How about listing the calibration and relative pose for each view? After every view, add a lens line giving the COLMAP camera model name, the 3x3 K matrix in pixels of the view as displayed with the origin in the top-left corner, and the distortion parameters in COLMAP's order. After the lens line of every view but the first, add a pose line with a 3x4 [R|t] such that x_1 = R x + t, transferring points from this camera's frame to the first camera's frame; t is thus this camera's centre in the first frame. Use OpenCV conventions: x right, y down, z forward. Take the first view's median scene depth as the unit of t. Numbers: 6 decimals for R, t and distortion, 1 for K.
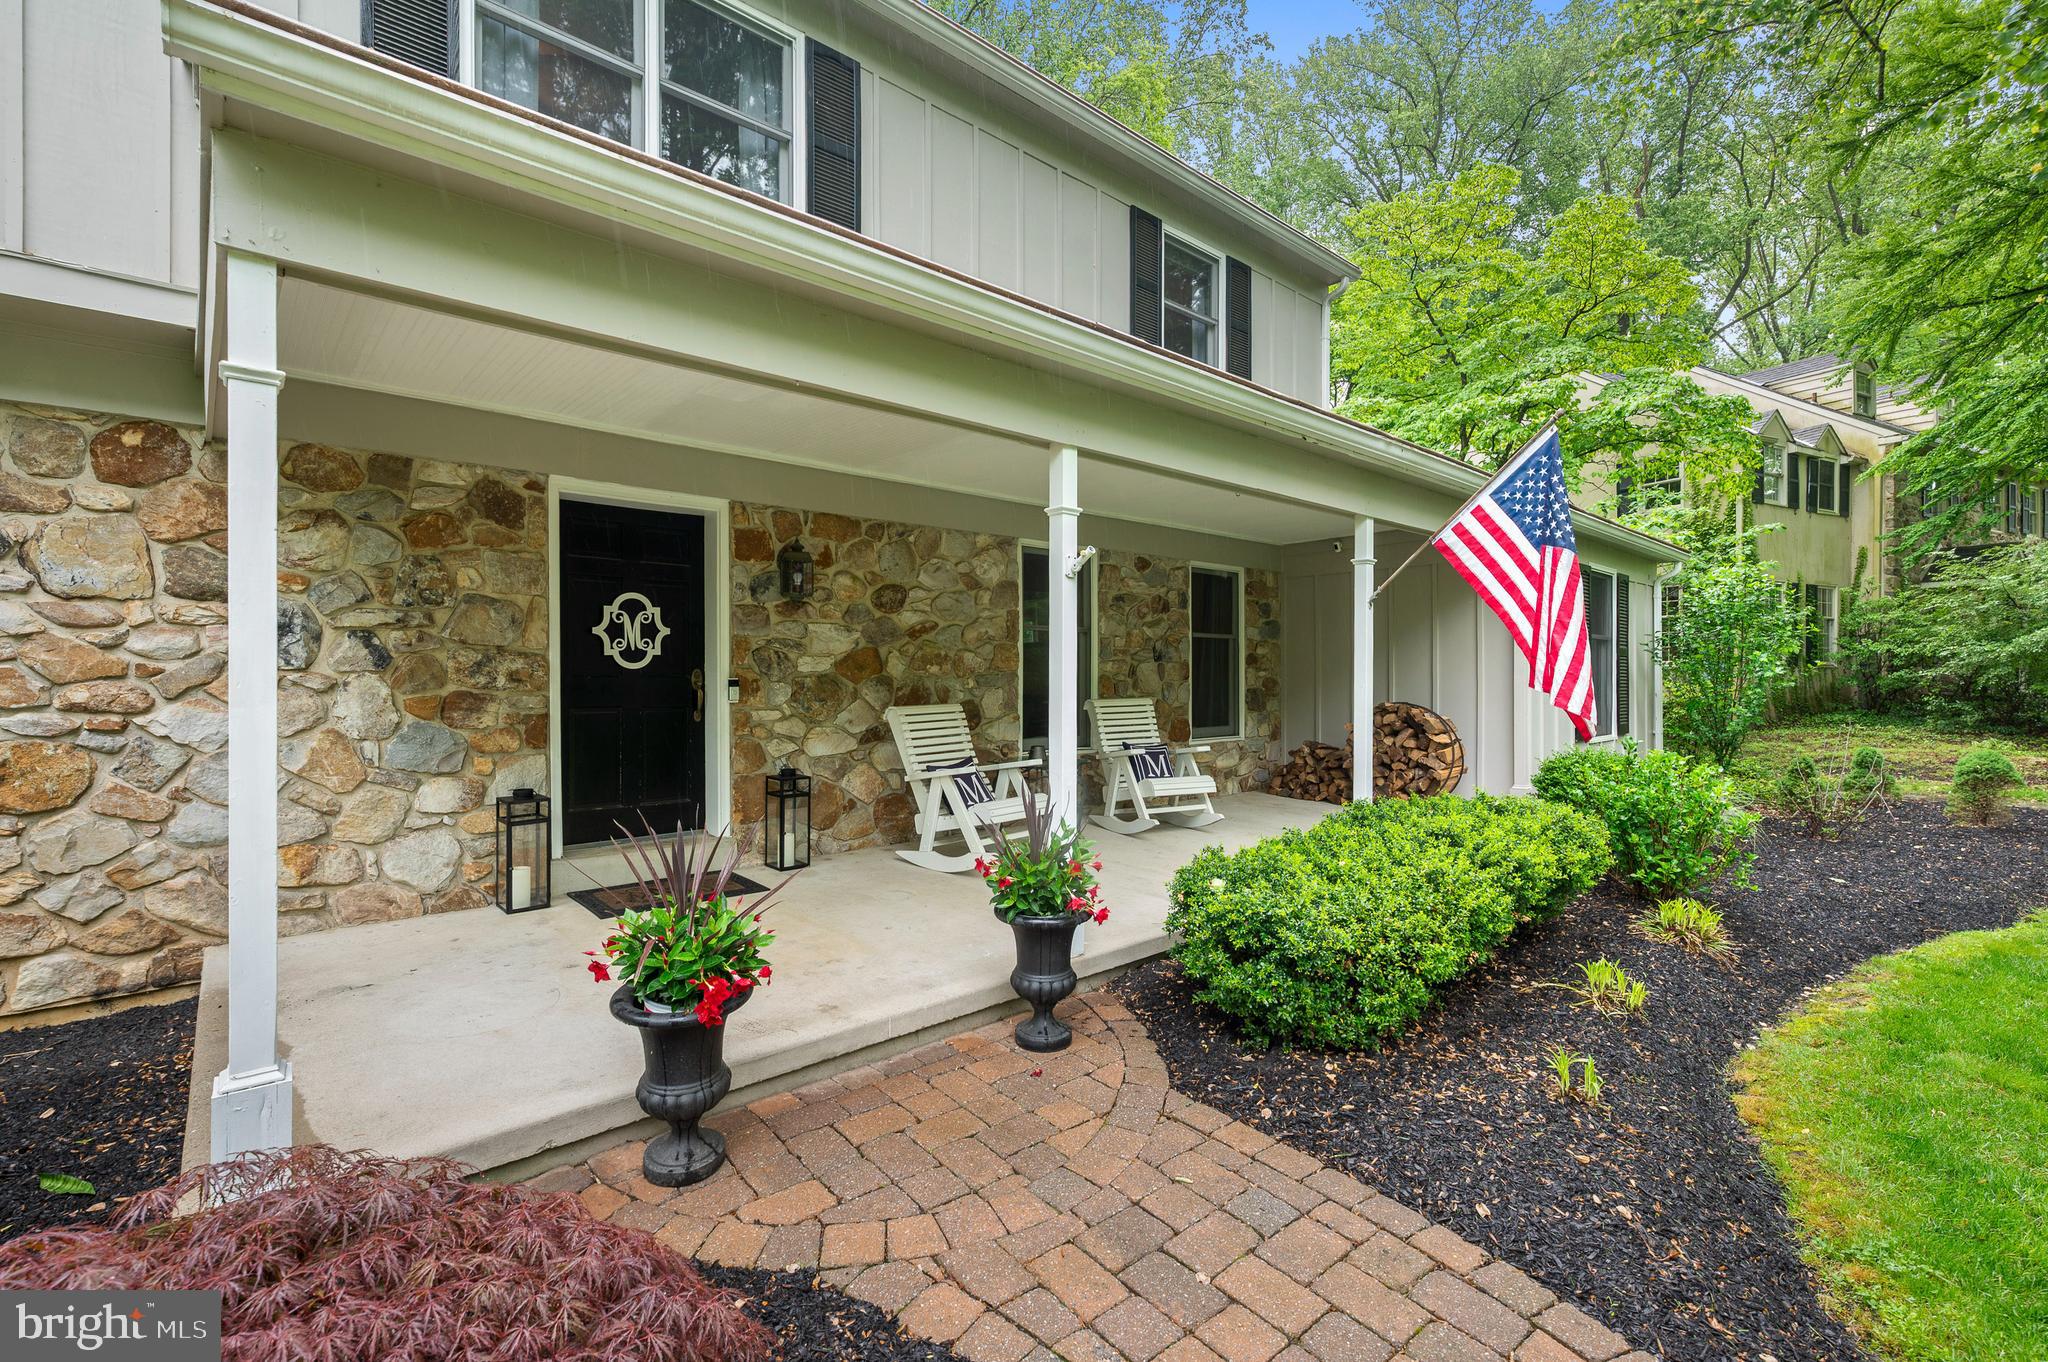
lens RADIAL K [[882.7, 0, 1024.0], [0, 882.7, 681.0], [0, 0, 1]] dist [0.000161, -0.000146]
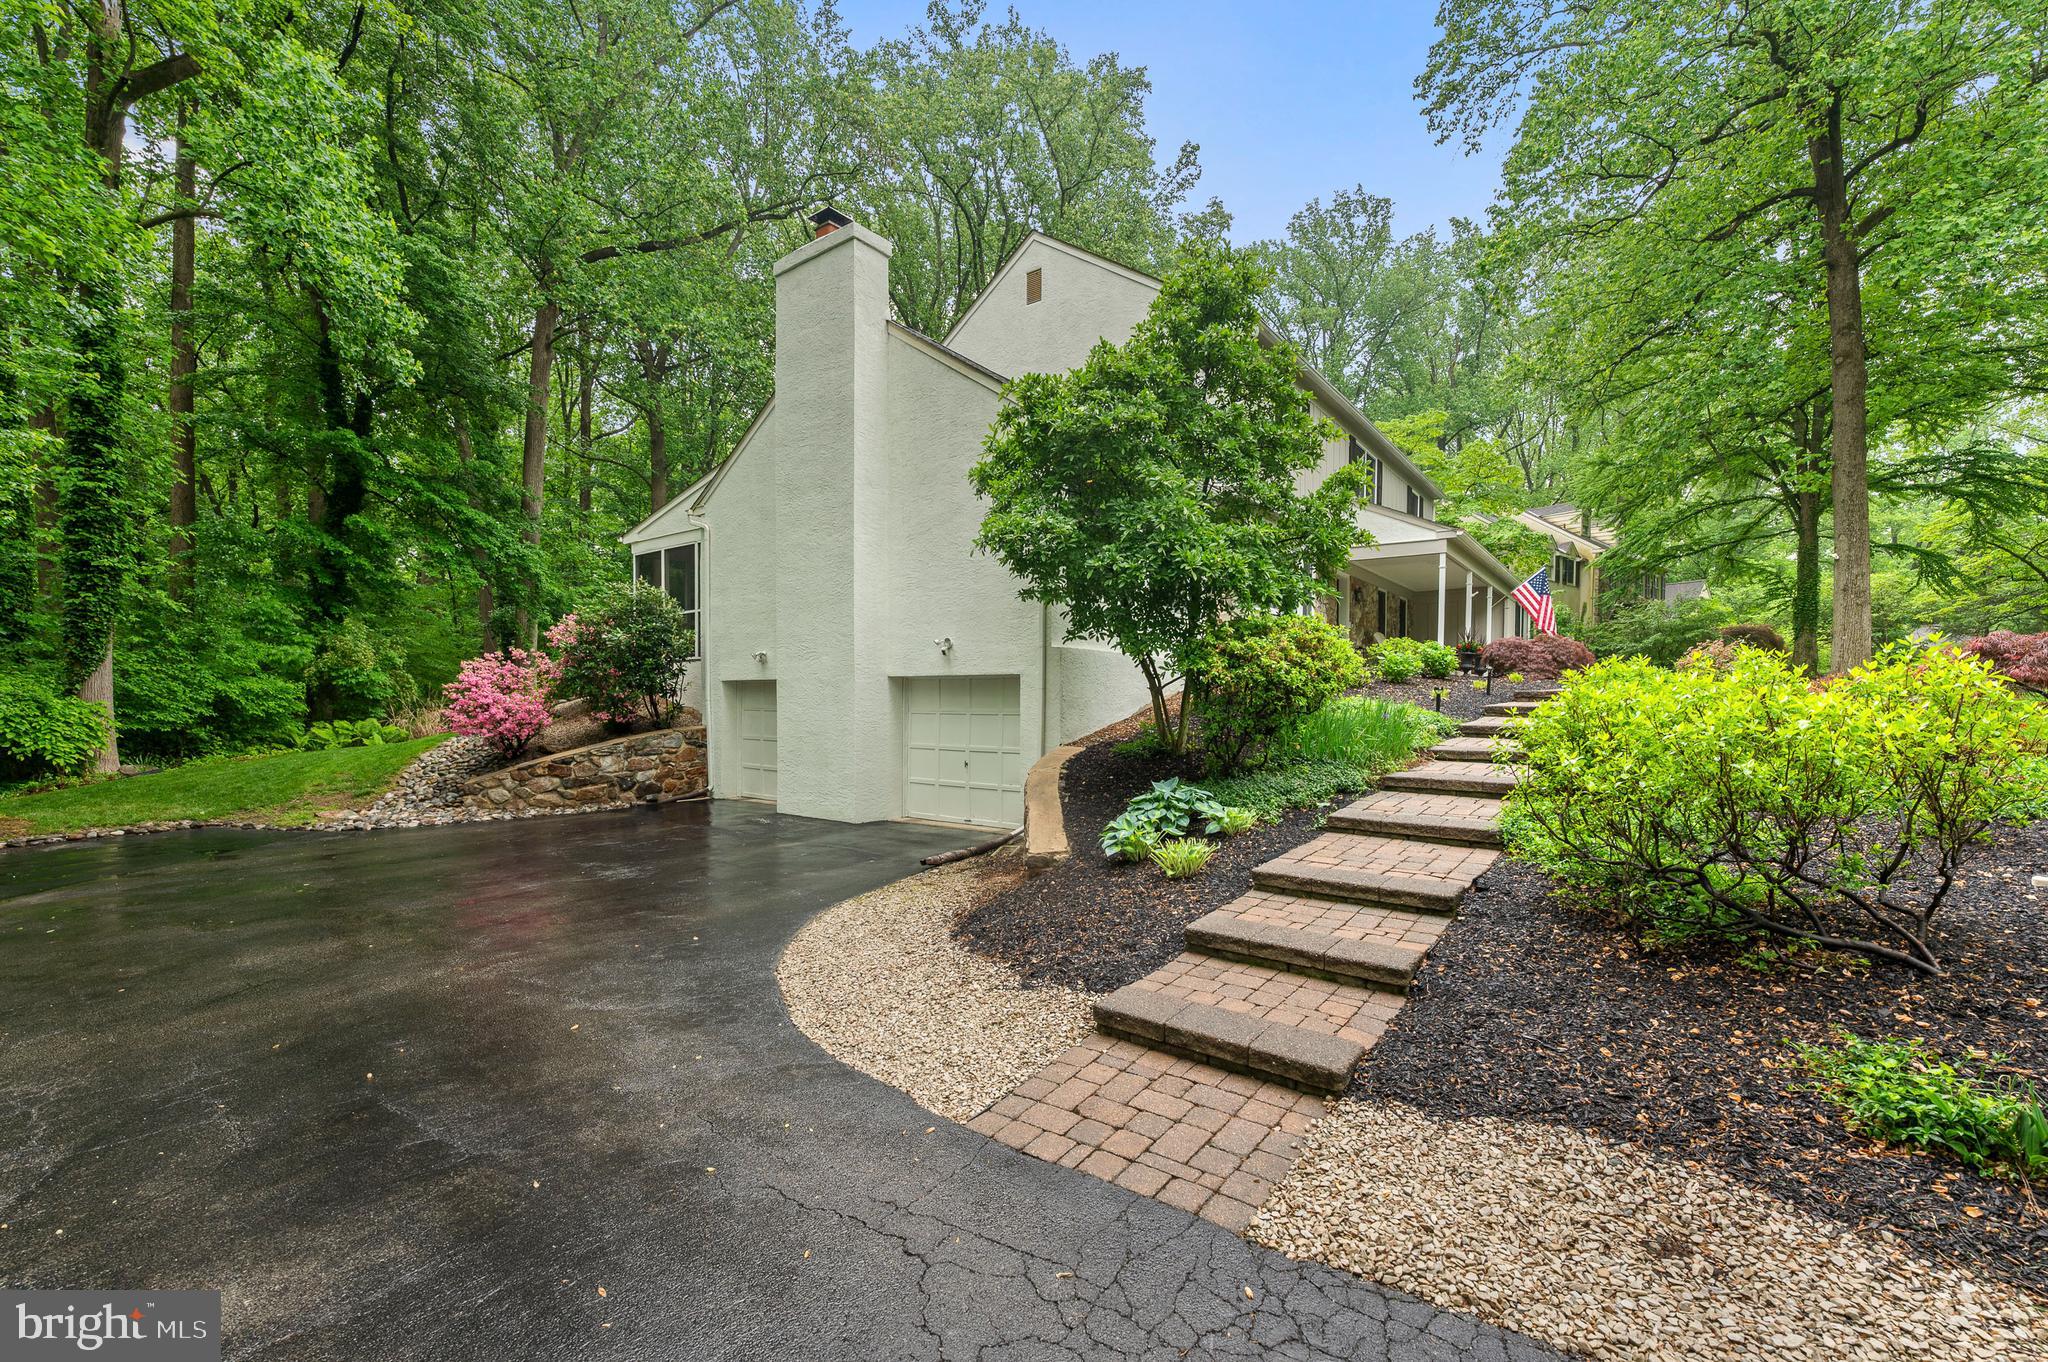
lens RADIAL K [[826.8, 0, 1020.7], [0, 826.8, 732.7], [0, 0, 1]] dist [-0.001649, 0.000103]
pose [[0.983783, 0.003374, 0.179330, -2.039475], [-0.007731, 0.999691, 0.023604, 0.343915], [-0.179195, -0.024608, 0.983506, -1.972550]]
